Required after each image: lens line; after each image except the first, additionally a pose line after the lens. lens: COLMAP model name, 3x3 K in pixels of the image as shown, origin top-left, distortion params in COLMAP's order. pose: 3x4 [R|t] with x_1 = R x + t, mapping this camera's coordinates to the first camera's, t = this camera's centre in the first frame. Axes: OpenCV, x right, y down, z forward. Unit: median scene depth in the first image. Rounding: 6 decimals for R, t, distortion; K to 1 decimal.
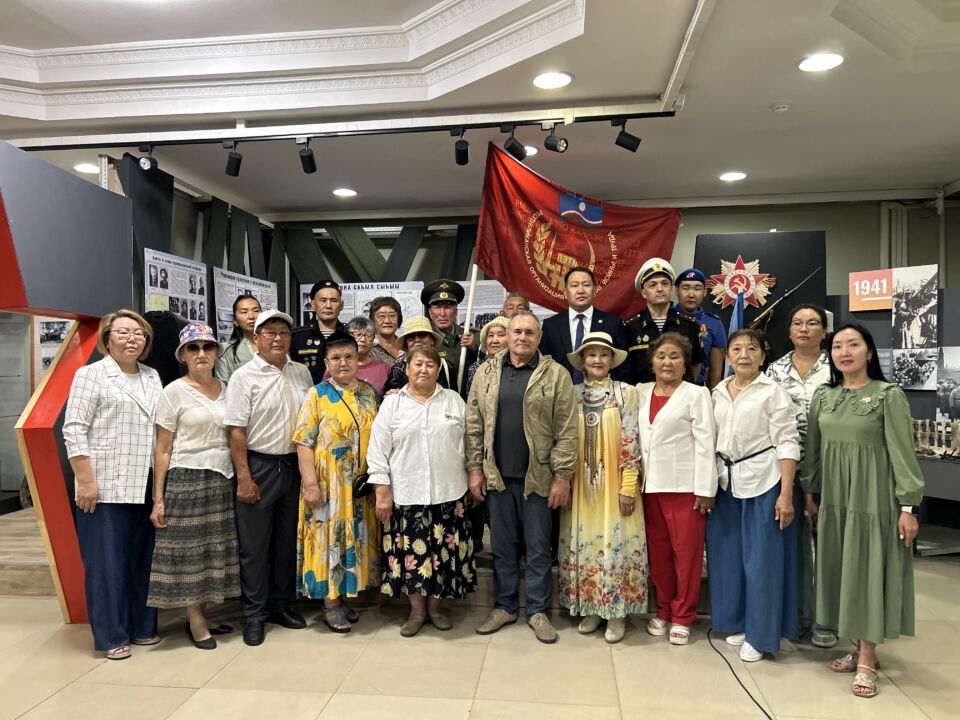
lens RADIAL K [[753.5, 0, 474.5], [0, 753.5, 360.4], [0, 0, 1]] dist [0.063902, -0.023840]
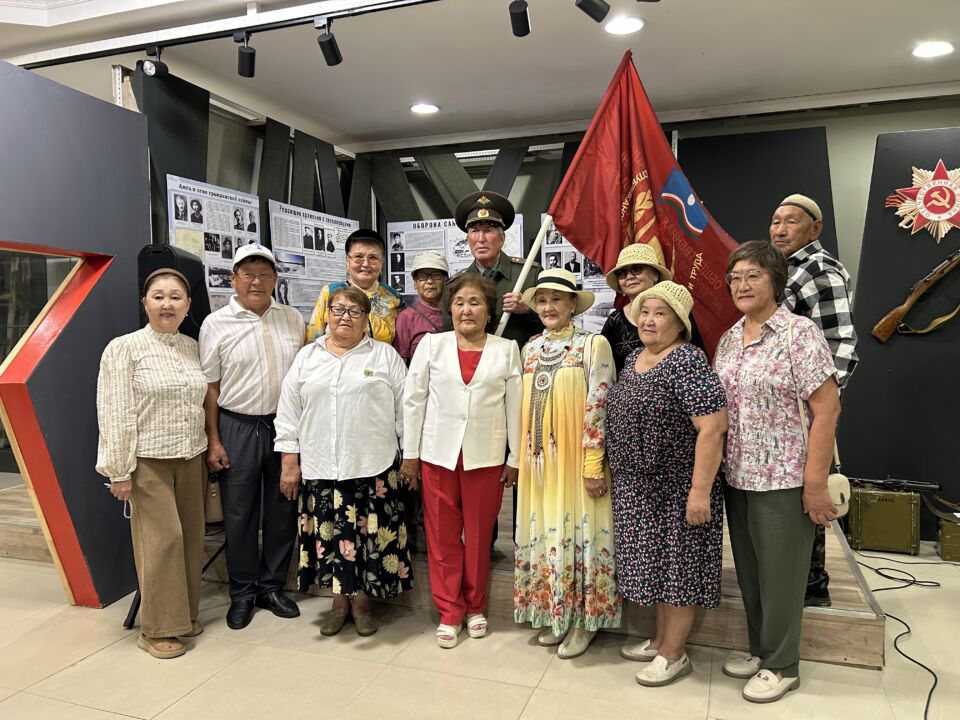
lens RADIAL K [[753.5, 0, 481.8], [0, 753.5, 355.9], [0, 0, 1]] dist [0.063902, -0.023840]
pose [[0.978322, 0.009363, -0.206876, 0.085799], [0.002324, 0.998418, 0.056182, 0.008169], [0.207074, -0.055445, 0.976753, 0.209152]]
